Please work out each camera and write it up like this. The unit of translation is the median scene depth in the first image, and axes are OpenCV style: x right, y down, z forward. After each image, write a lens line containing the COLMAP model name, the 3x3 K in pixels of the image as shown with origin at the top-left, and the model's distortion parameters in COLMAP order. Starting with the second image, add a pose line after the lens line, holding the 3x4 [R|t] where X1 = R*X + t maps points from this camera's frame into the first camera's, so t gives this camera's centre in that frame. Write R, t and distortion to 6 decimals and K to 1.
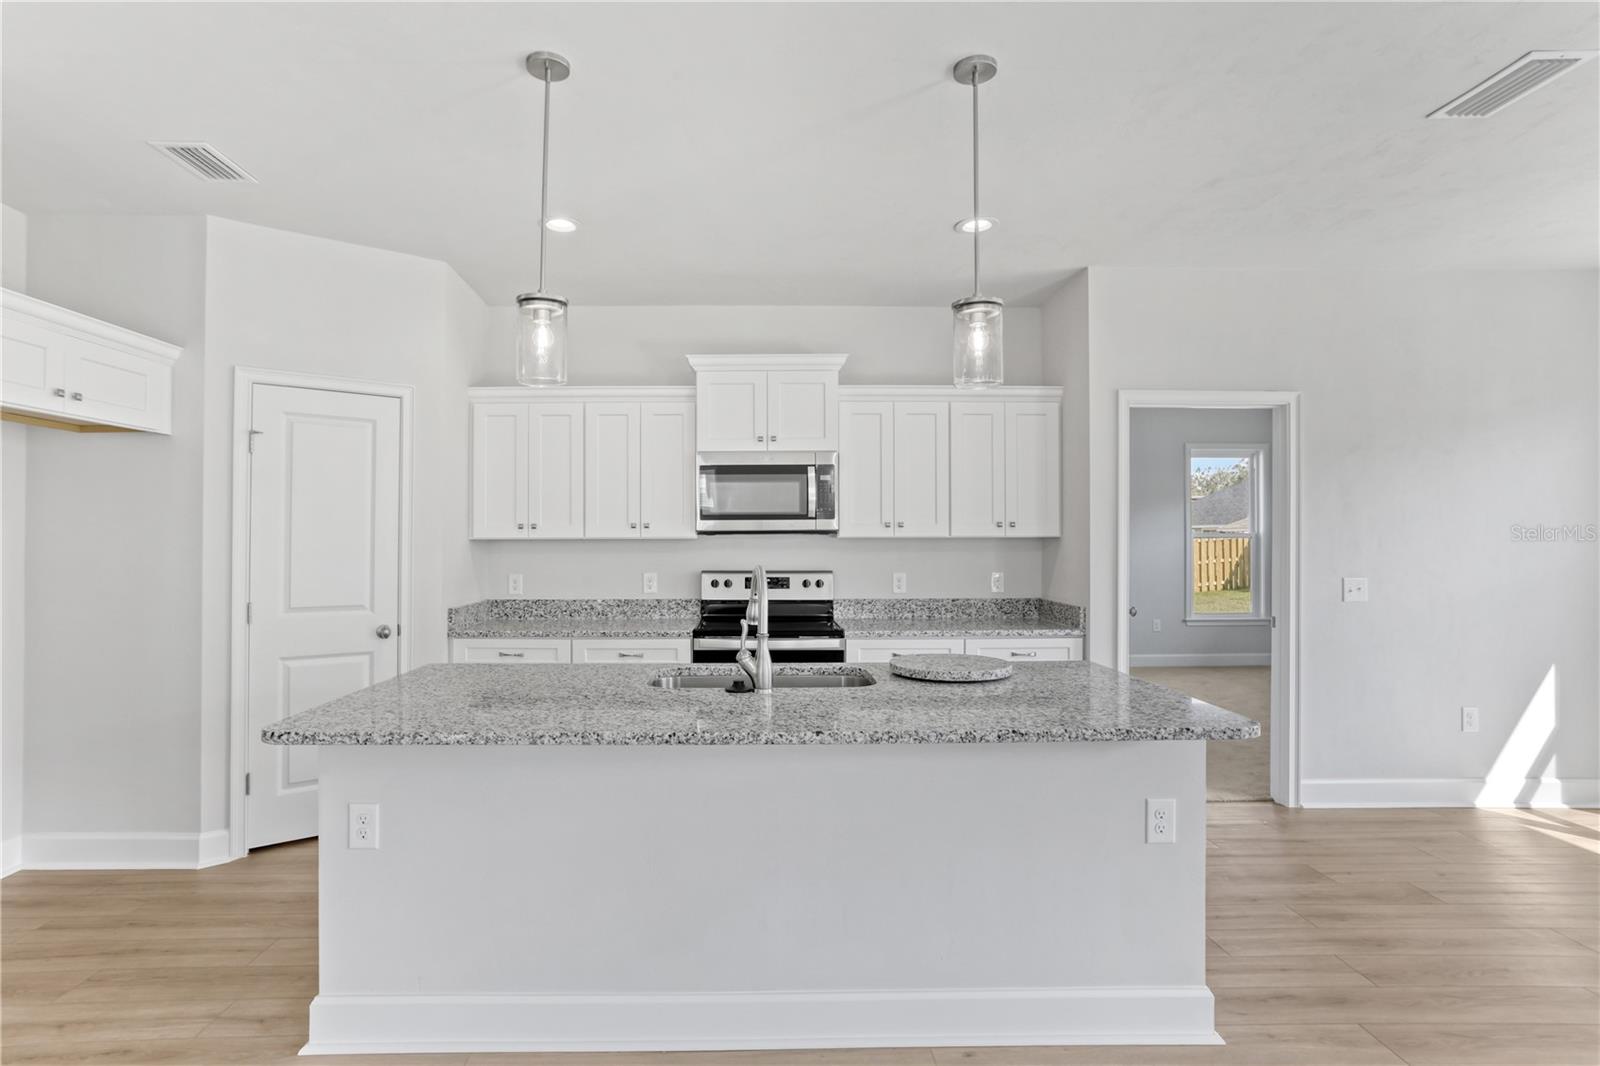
lens RADIAL K [[789.6, 0, 792.5], [0, 789.6, 533.4], [0, 0, 1]] dist [-0.023587, 0.015576]
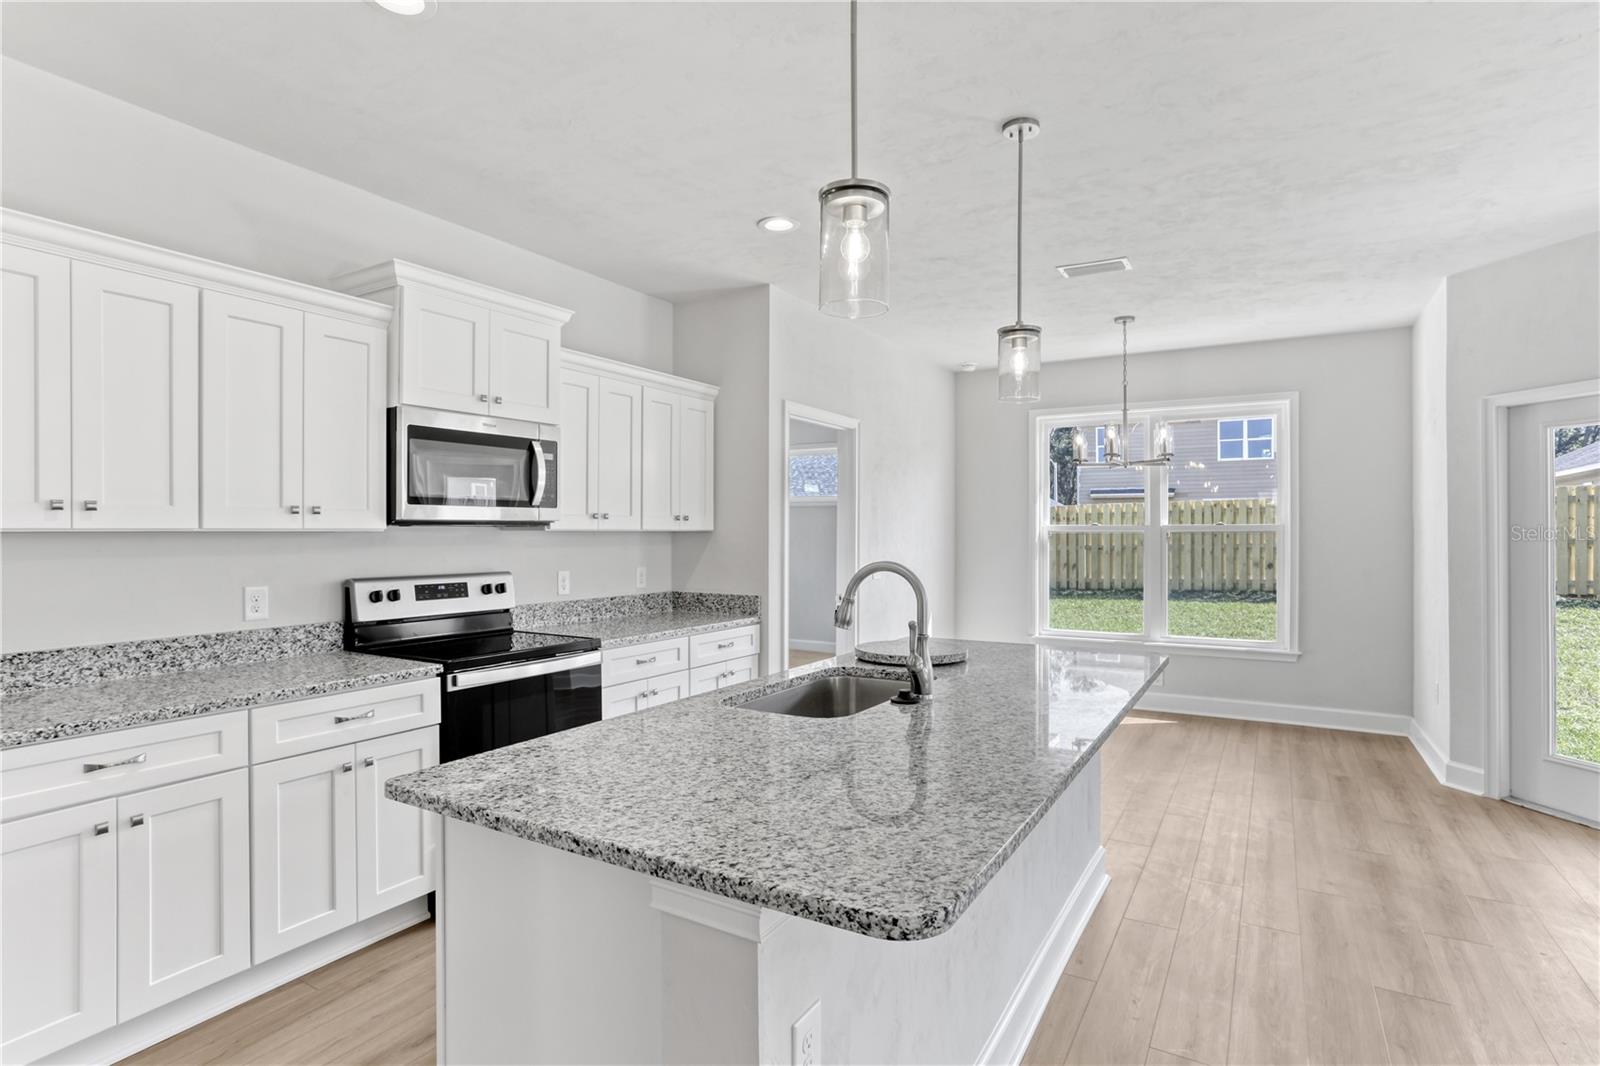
lens RADIAL K [[789.6, 0, 796.9], [0, 789.6, 541.8], [0, 0, 1]] dist [-0.023587, 0.015576]
pose [[0.549102, -0.007638, 0.835720, -0.505751], [-0.009057, 0.999845, 0.015089, 0.002196], [-0.835706, -0.015855, 0.548948, 0.346574]]
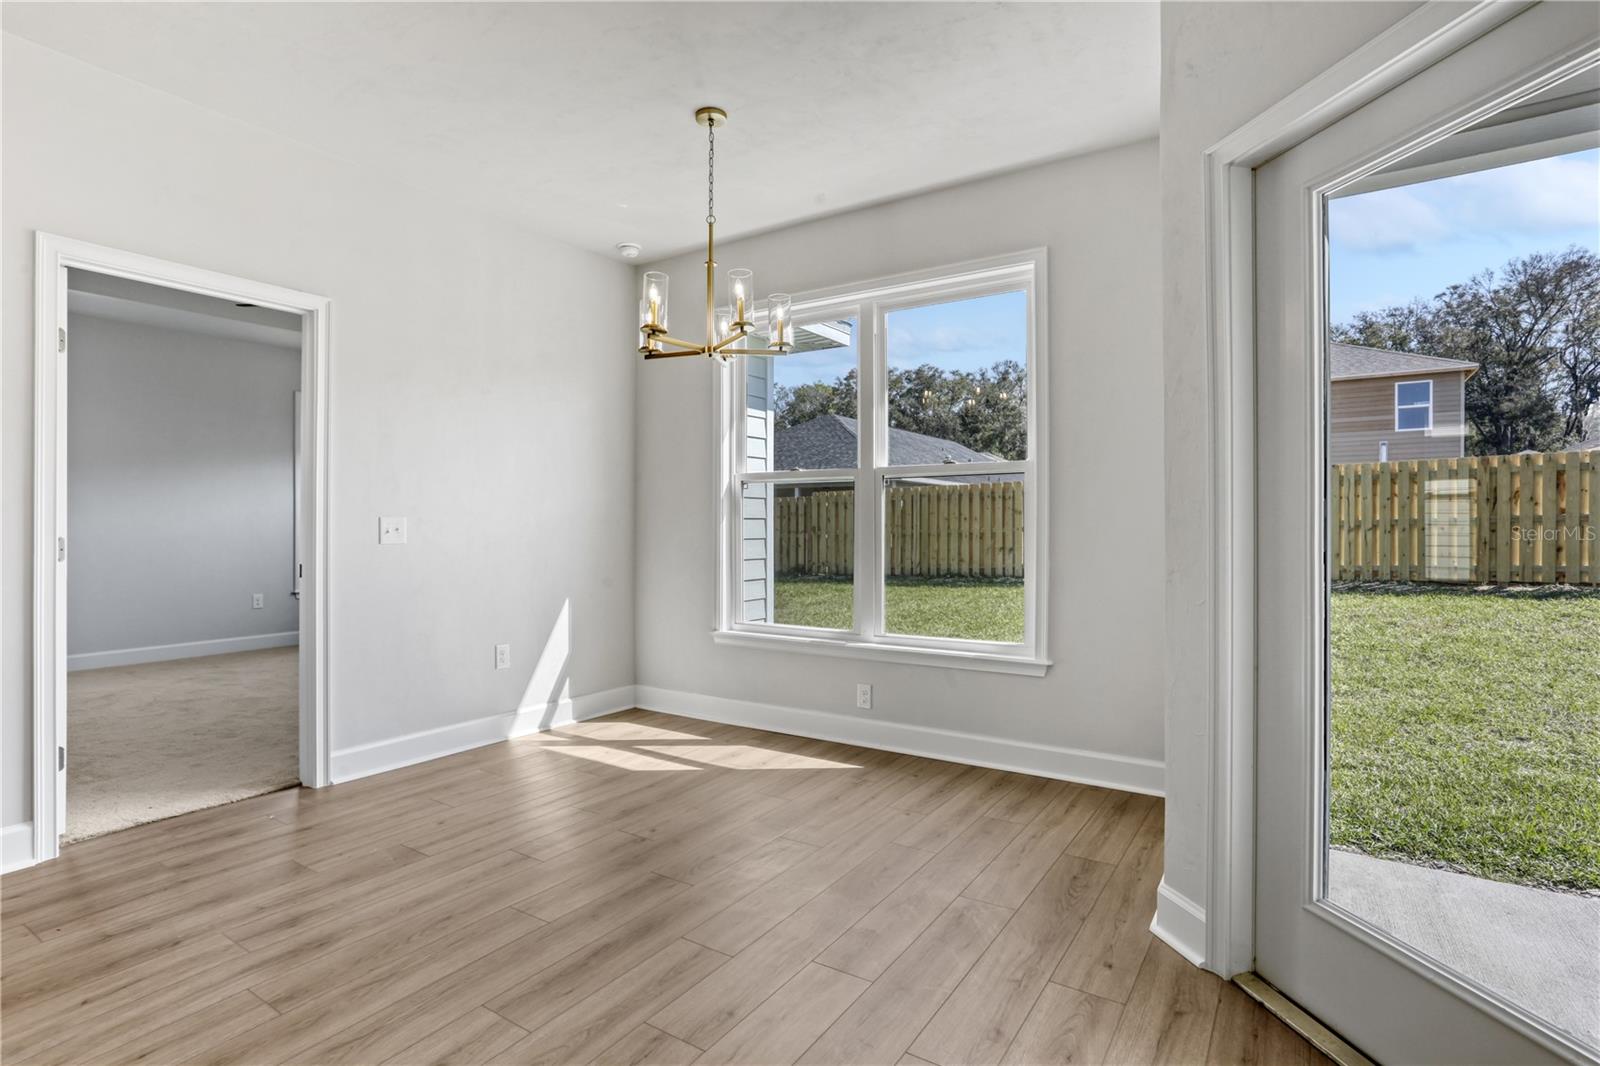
lens RADIAL K [[789.6, 0, 793.4], [0, 789.6, 547.0], [0, 0, 1]] dist [-0.023587, 0.015576]
pose [[0.578125, -0.022186, 0.815647, 0.243862], [-0.010785, 0.999335, 0.034827, 0.053643], [-0.815877, -0.028931, 0.577501, 0.096723]]
